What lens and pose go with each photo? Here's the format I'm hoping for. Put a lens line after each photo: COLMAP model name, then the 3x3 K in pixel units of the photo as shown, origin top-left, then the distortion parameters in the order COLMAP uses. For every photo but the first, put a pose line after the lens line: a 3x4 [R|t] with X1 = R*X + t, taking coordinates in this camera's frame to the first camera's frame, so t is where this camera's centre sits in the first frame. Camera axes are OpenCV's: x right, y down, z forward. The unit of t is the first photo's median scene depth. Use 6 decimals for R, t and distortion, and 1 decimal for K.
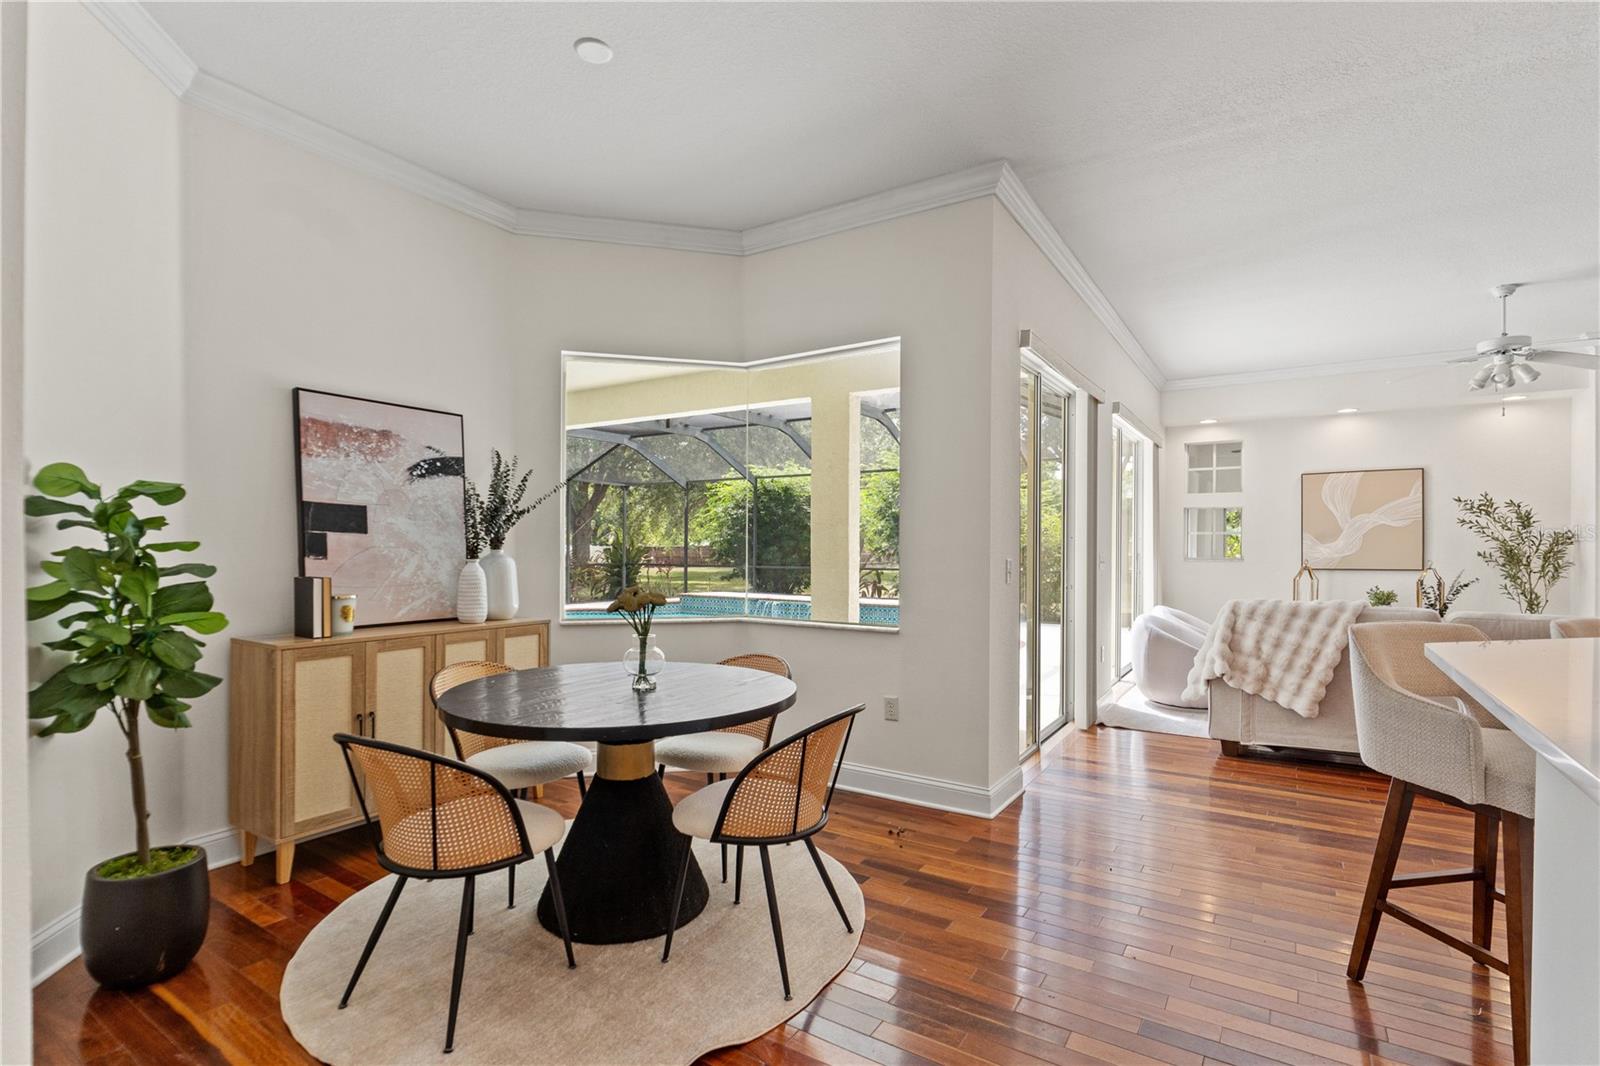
lens RADIAL K [[751.1, 0, 809.3], [0, 751.1, 549.7], [0, 0, 1]] dist [-0.002349, -0.000342]
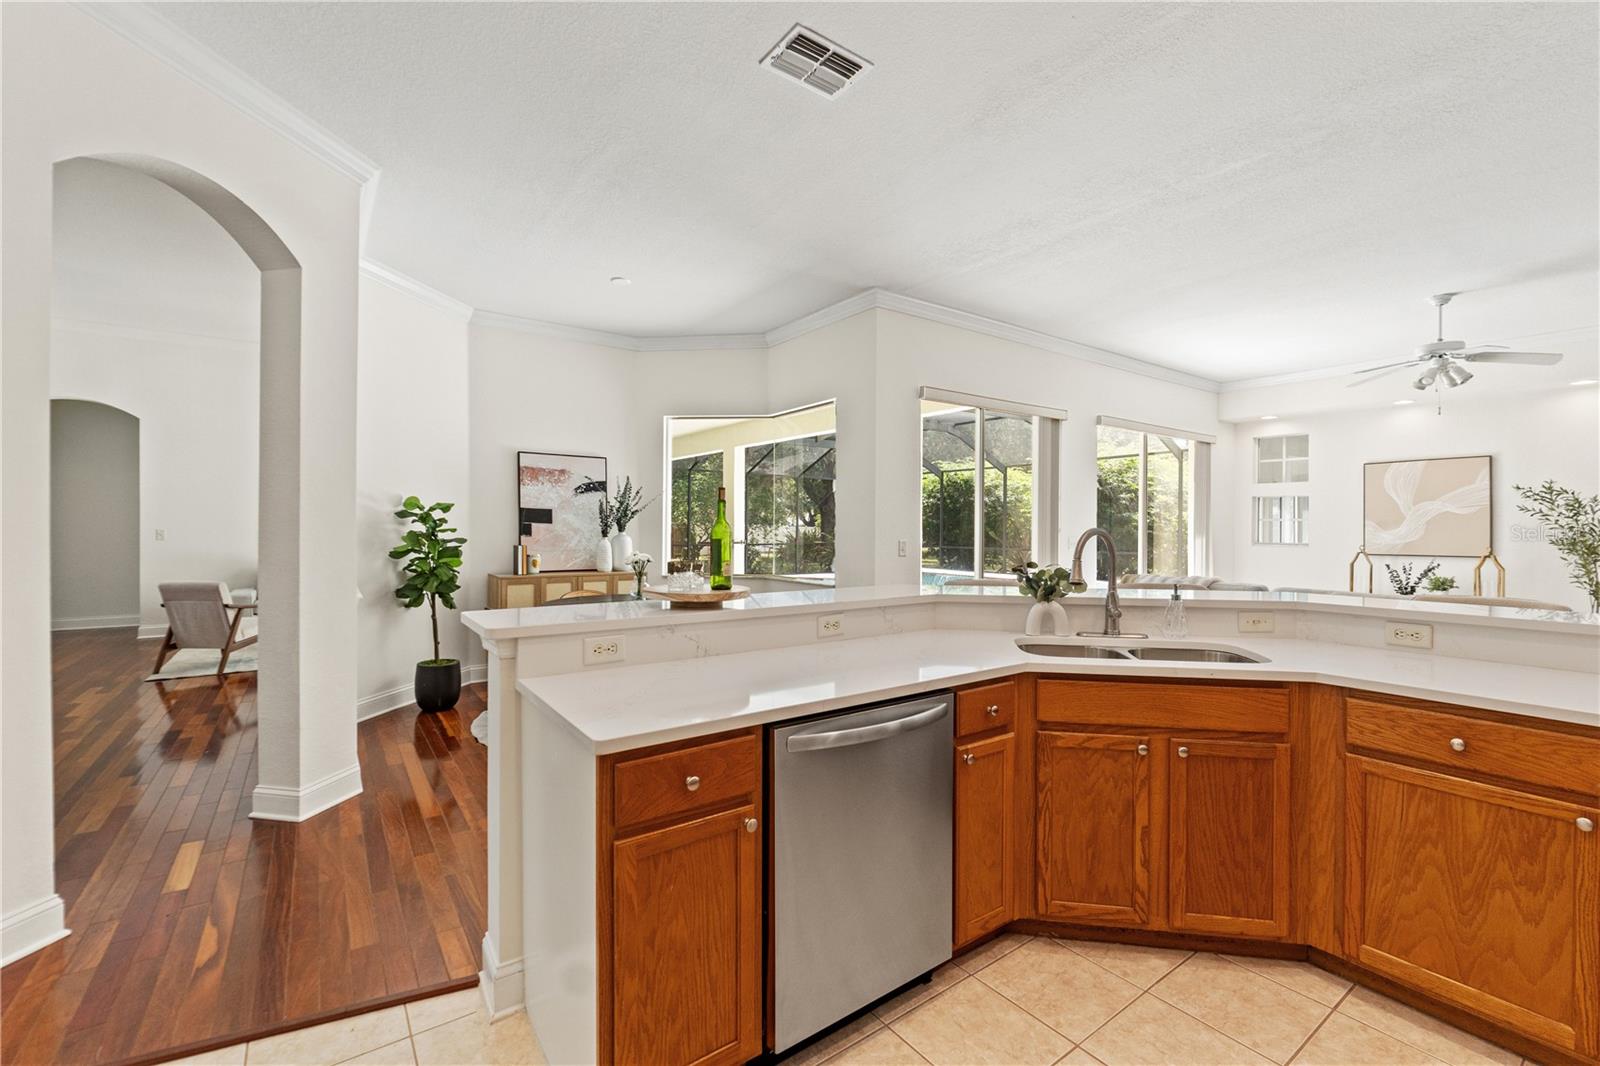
lens RADIAL K [[679.4, 0, 806.9], [0, 679.4, 527.5], [0, 0, 1]] dist [-0.005800, -0.000154]
pose [[0.931073, 0.002996, -0.364820, 0.631379], [-0.005504, 0.999968, -0.005834, -0.004587], [0.364790, 0.007439, 0.931060, -0.371945]]
